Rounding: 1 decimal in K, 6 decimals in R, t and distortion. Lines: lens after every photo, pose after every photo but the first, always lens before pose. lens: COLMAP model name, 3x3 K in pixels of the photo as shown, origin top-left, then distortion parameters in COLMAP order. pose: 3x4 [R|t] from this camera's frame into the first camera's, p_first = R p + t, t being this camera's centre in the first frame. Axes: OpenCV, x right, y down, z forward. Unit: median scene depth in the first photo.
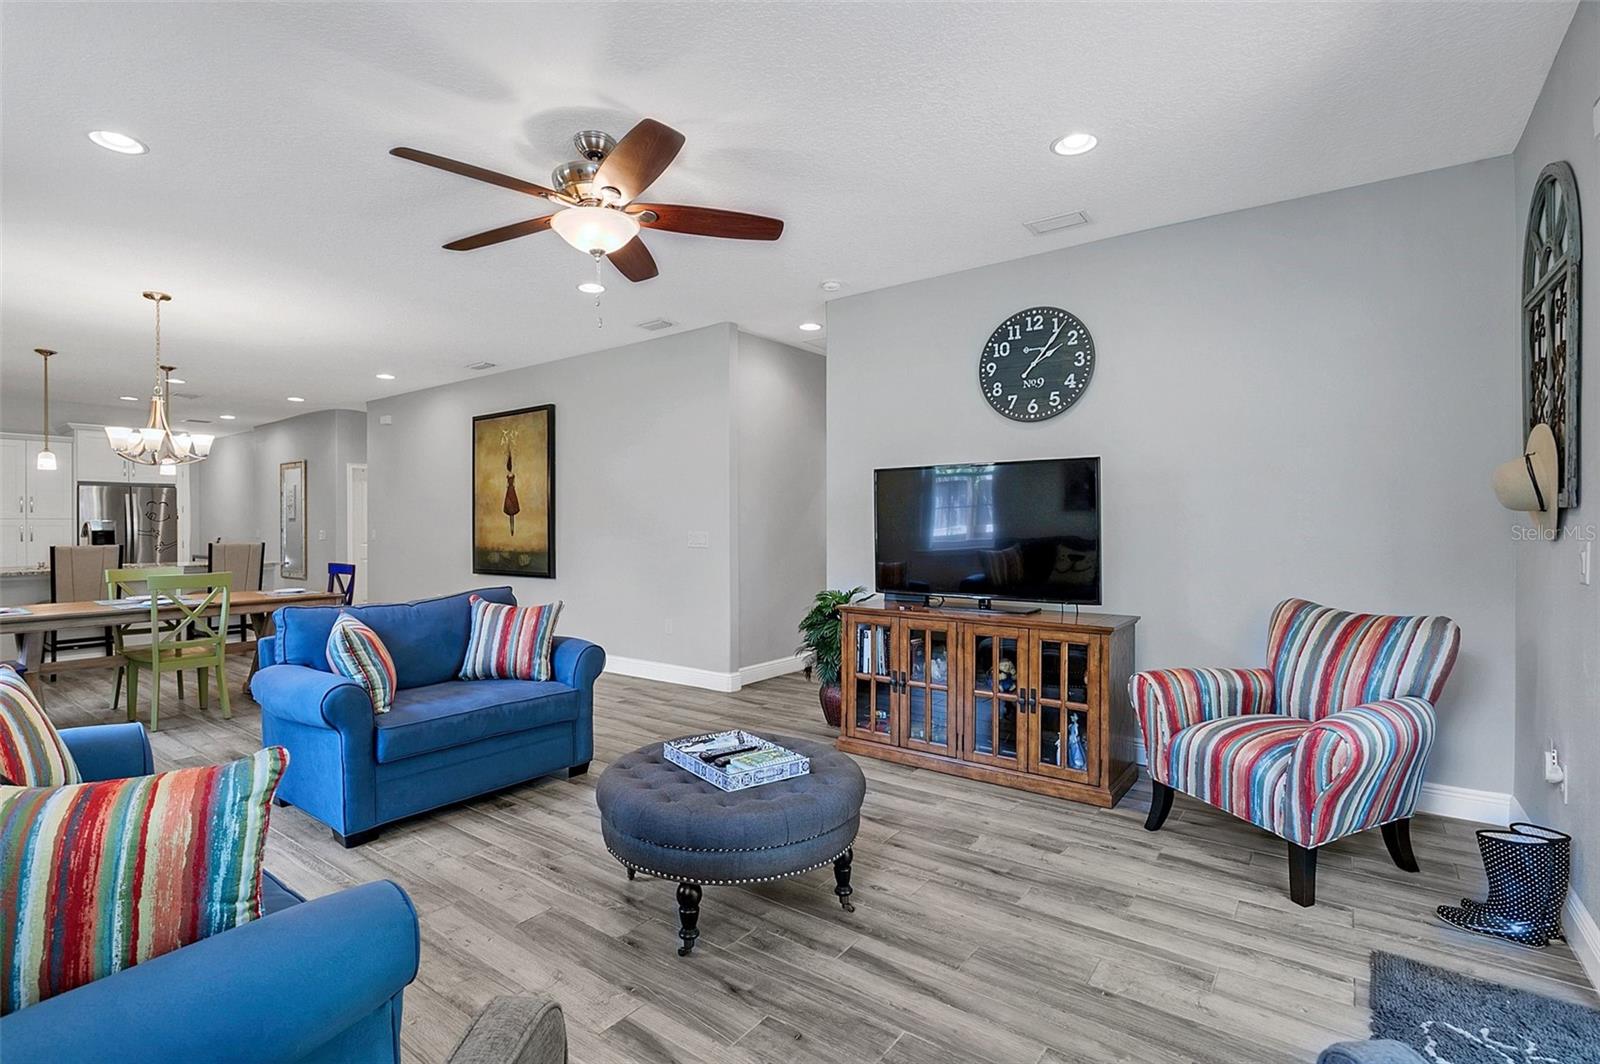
lens RADIAL K [[742.9, 0, 795.9], [0, 742.9, 522.9], [0, 0, 1]] dist [-0.005982, 0.002054]
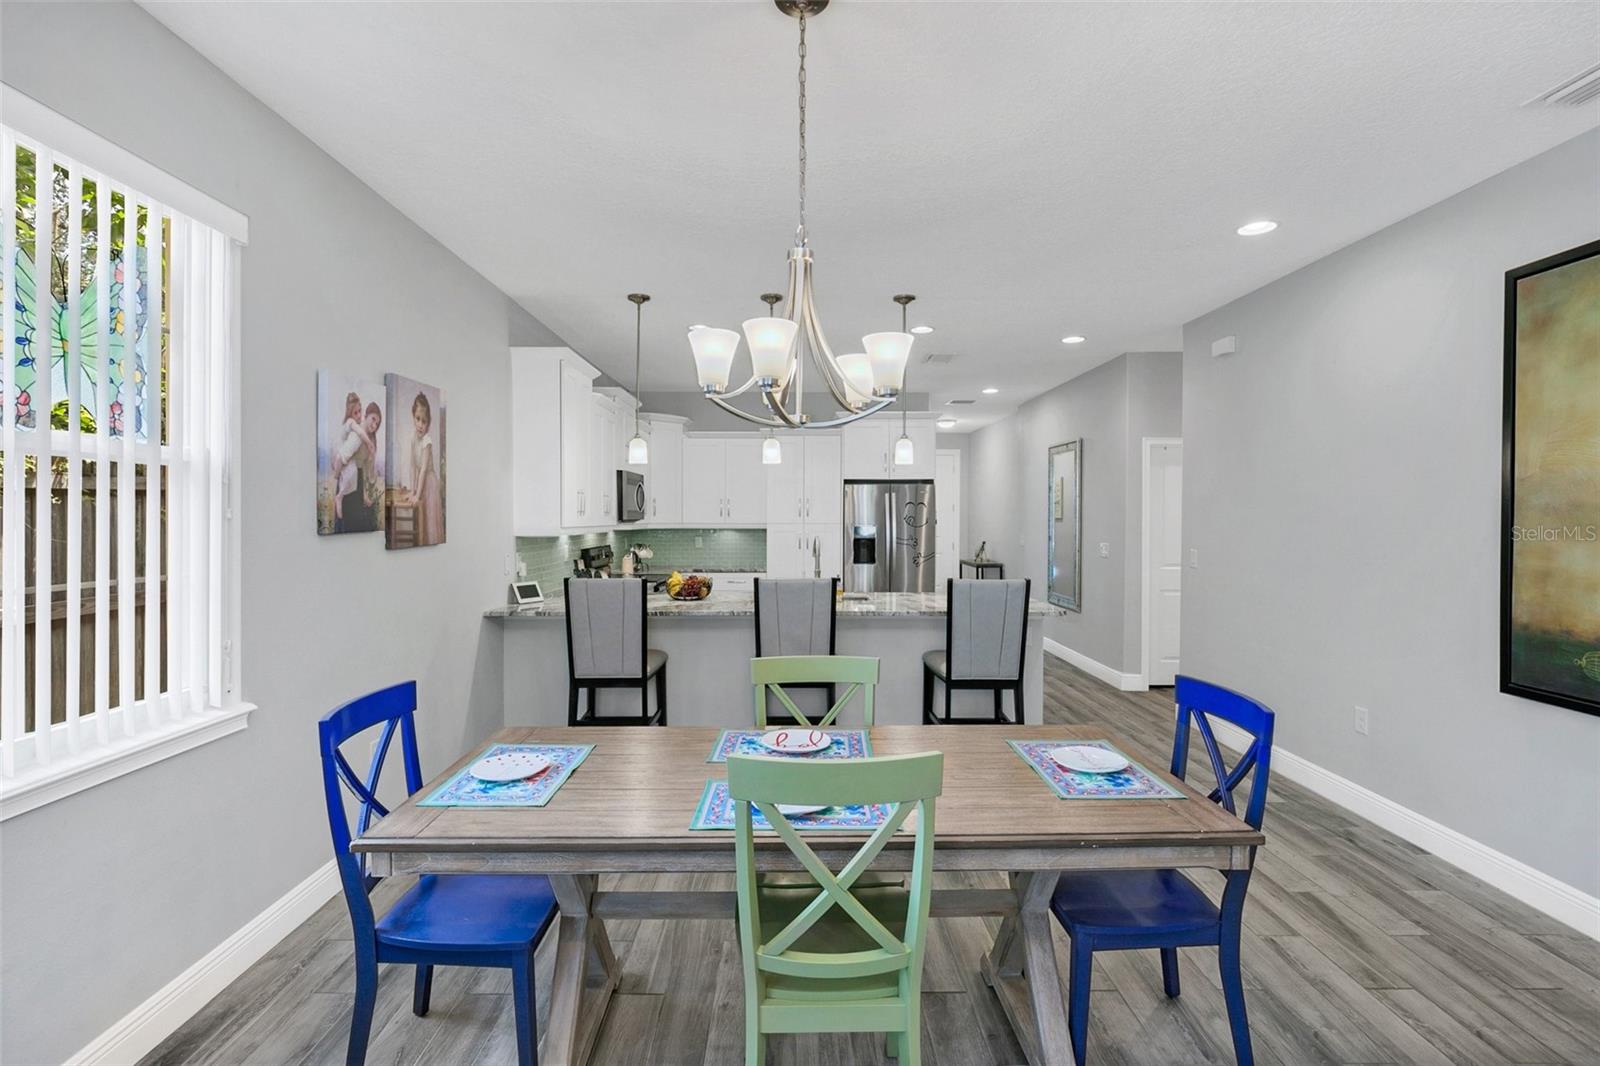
lens RADIAL K [[742.9, 0, 797.9], [0, 742.9, 507.6], [0, 0, 1]] dist [-0.005982, 0.002054]
pose [[0.600024, -0.002865, -0.799977, -0.613969], [-0.002257, 0.999984, -0.005275, -0.038827], [0.799979, 0.004971, 0.600008, 0.860188]]
